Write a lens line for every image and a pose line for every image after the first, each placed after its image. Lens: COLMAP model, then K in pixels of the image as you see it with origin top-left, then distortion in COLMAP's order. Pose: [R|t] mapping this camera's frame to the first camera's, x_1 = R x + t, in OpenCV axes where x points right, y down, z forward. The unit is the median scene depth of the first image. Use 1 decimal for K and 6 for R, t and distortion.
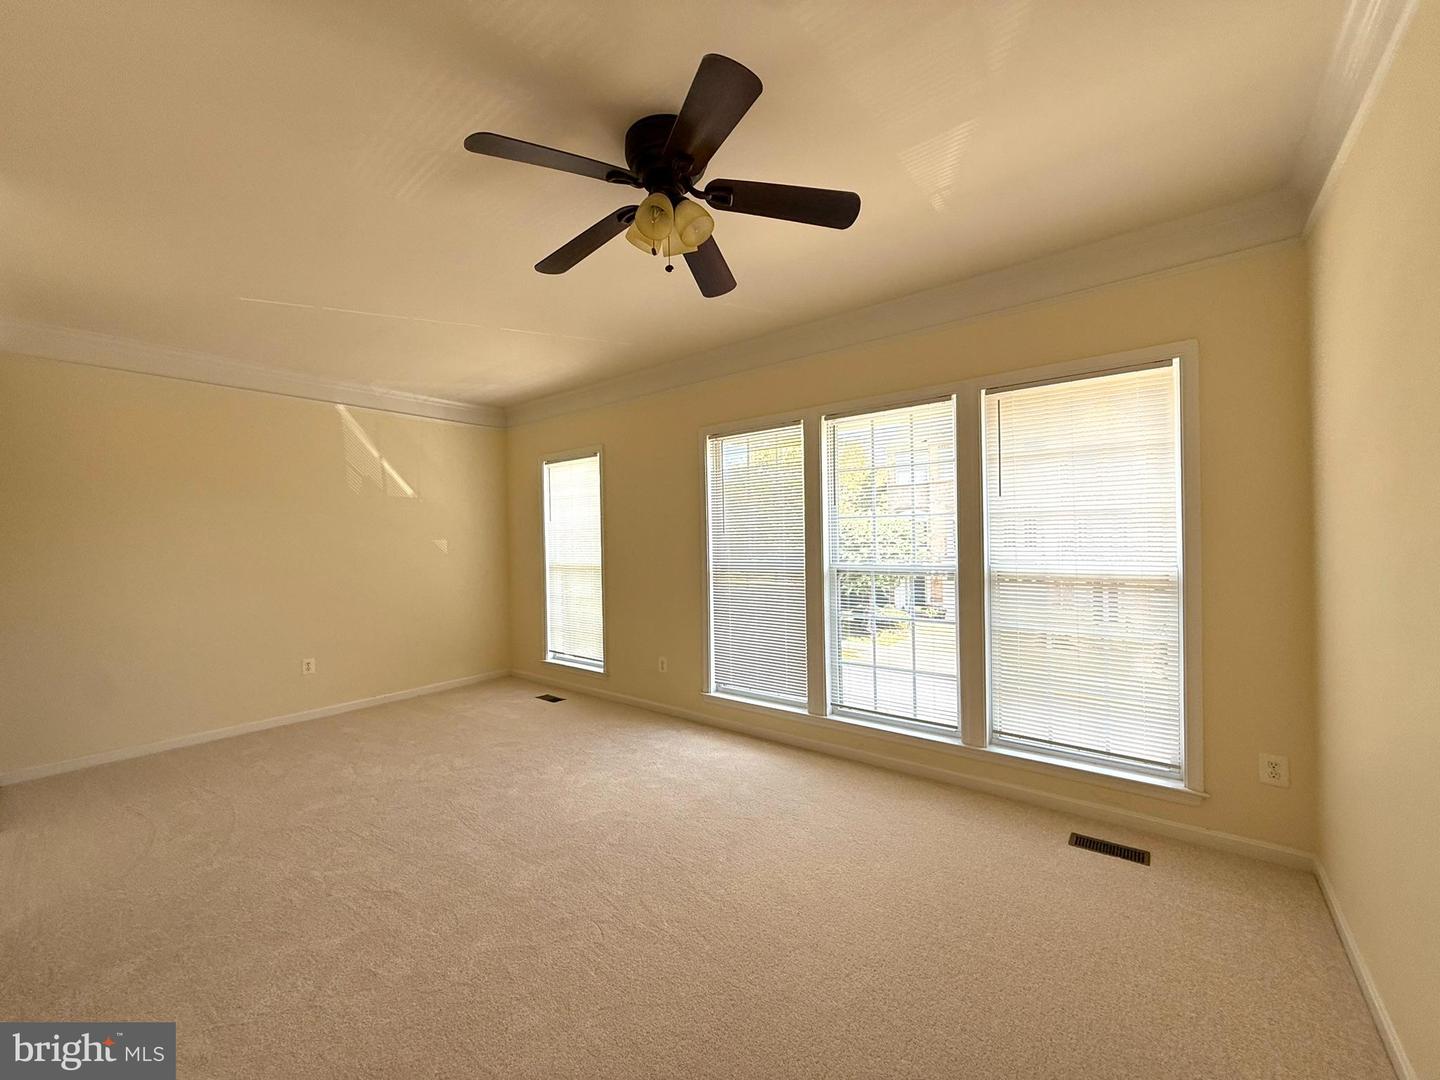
lens RADIAL K [[573.1, 0, 719.9], [0, 573.1, 541.2], [0, 0, 1]] dist [0.005676, 0.000168]
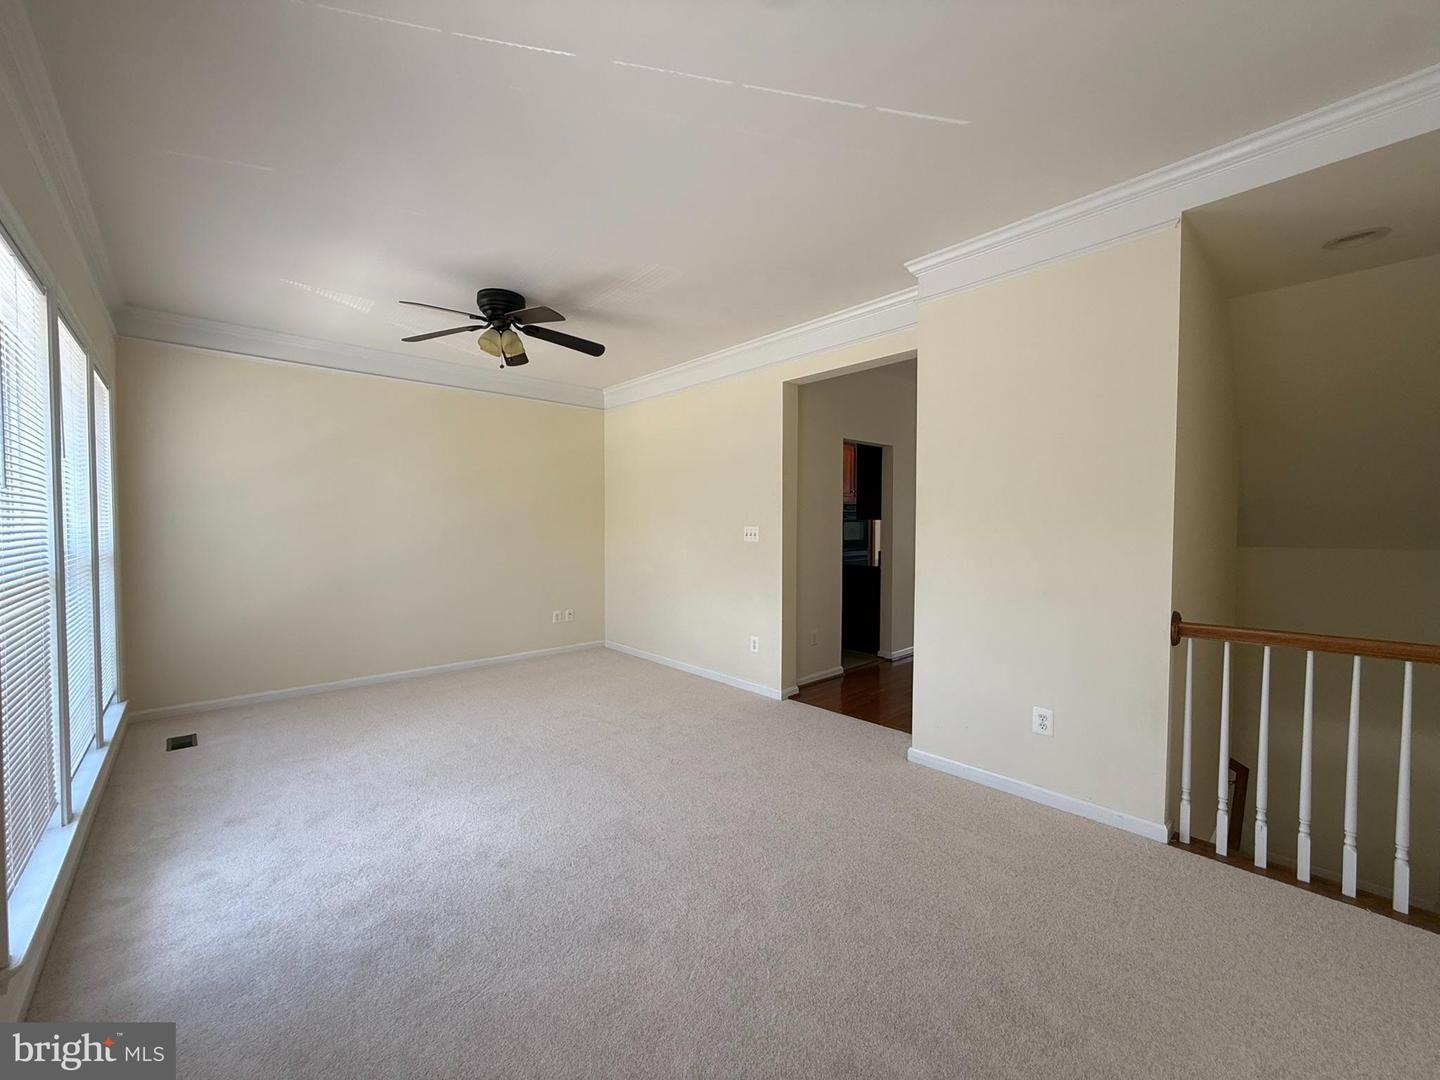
lens RADIAL K [[573.1, 0, 705.5], [0, 573.1, 541.2], [0, 0, 1]] dist [0.005676, 0.000168]
pose [[-0.982046, 0.019213, 0.187659, -0.550450], [0.026565, 0.998972, 0.036741, 0.020631], [-0.186760, 0.041066, -0.981547, 1.393041]]
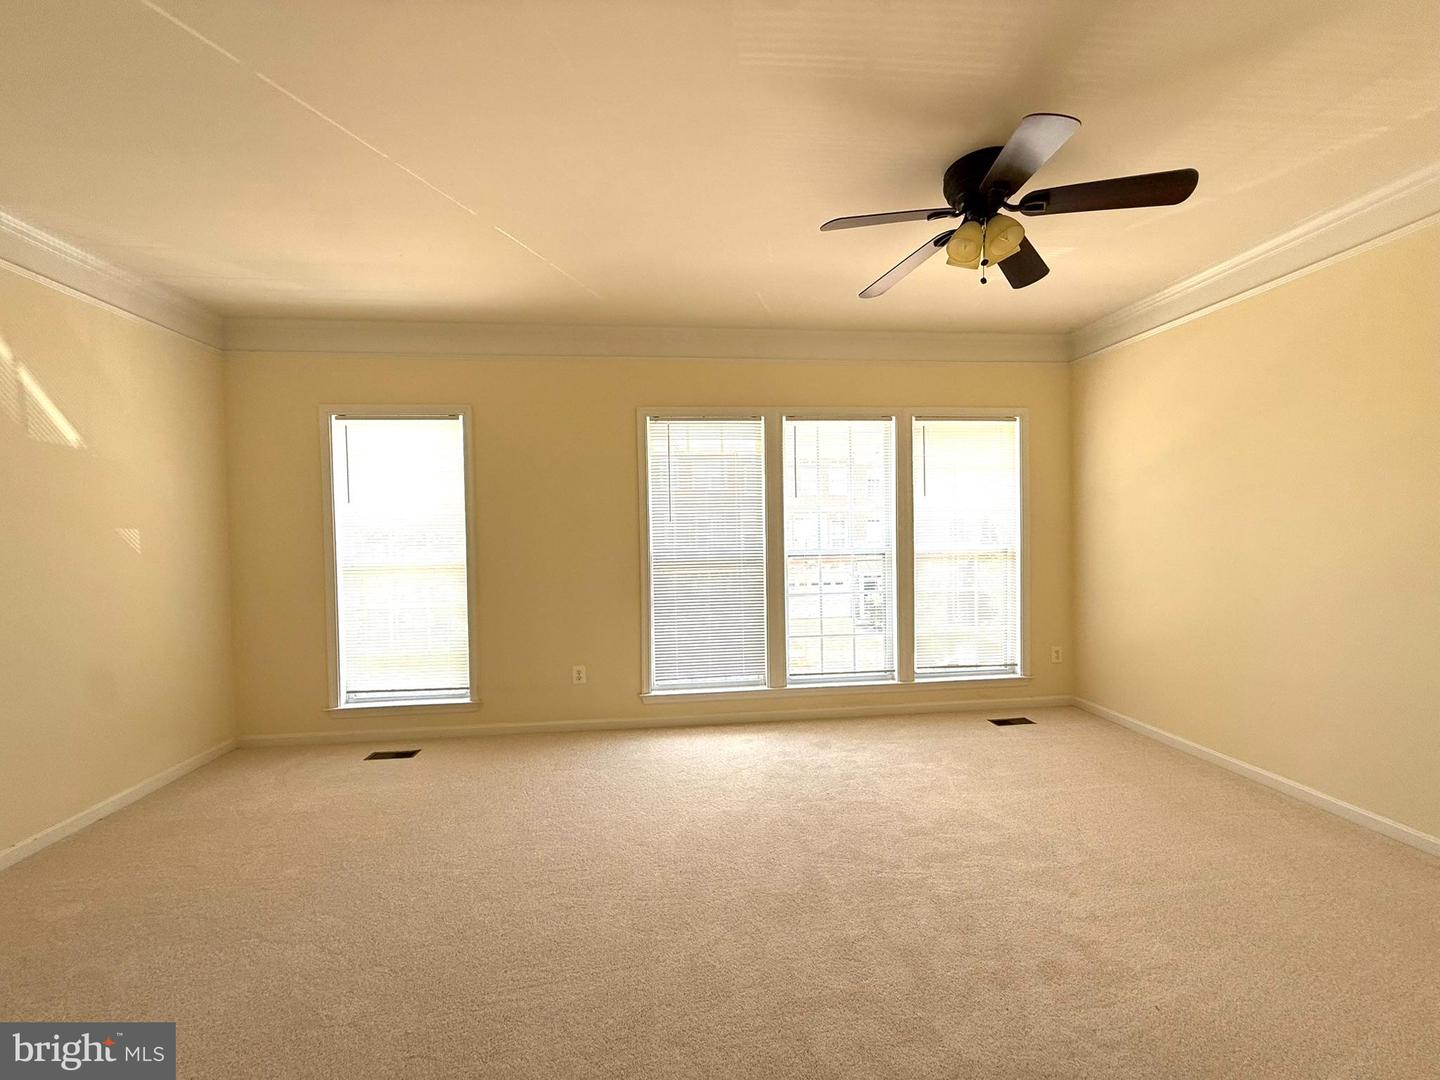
lens RADIAL K [[573.1, 0, 709.2], [0, 573.1, 541.9], [0, 0, 1]] dist [0.005676, 0.000168]
pose [[0.715755, -0.005519, 0.698329, -0.668076], [0.009089, 0.999958, -0.001413, 0.023349], [-0.698292, 0.007358, 0.715775, 0.295405]]
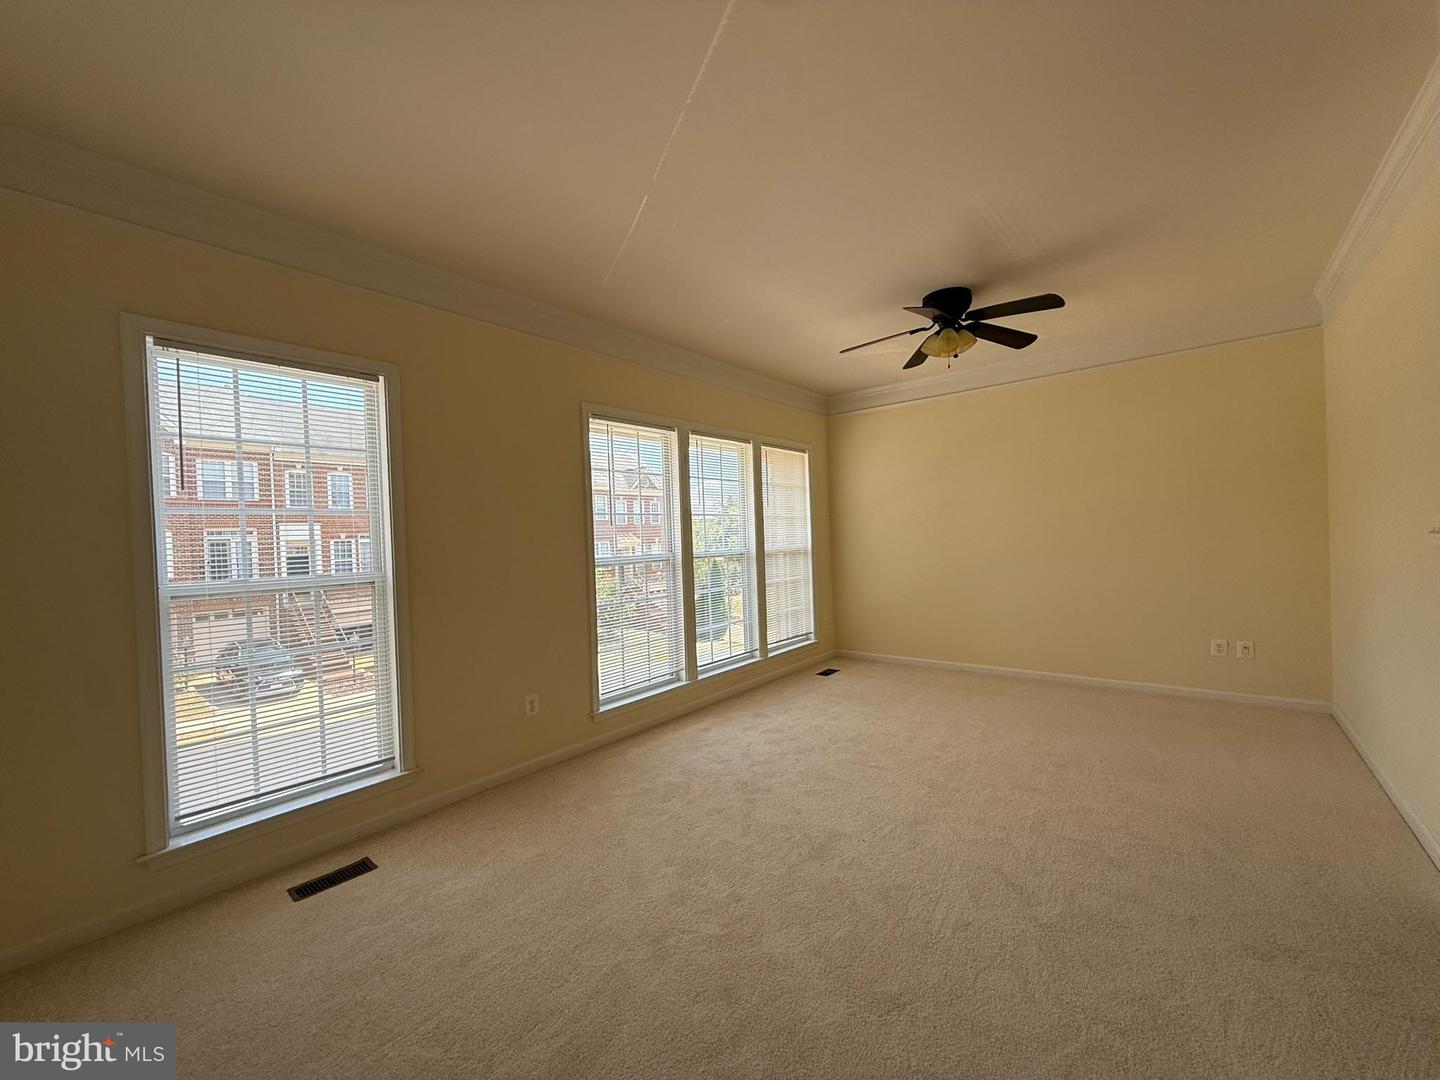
lens RADIAL K [[573.1, 0, 714.1], [0, 573.1, 539.3], [0, 0, 1]] dist [0.005676, 0.000168]
pose [[0.033609, 0.018605, 0.999262, -0.983772], [0.050753, 0.998505, -0.020298, 0.038611], [-0.998146, 0.051398, 0.032615, 0.878200]]
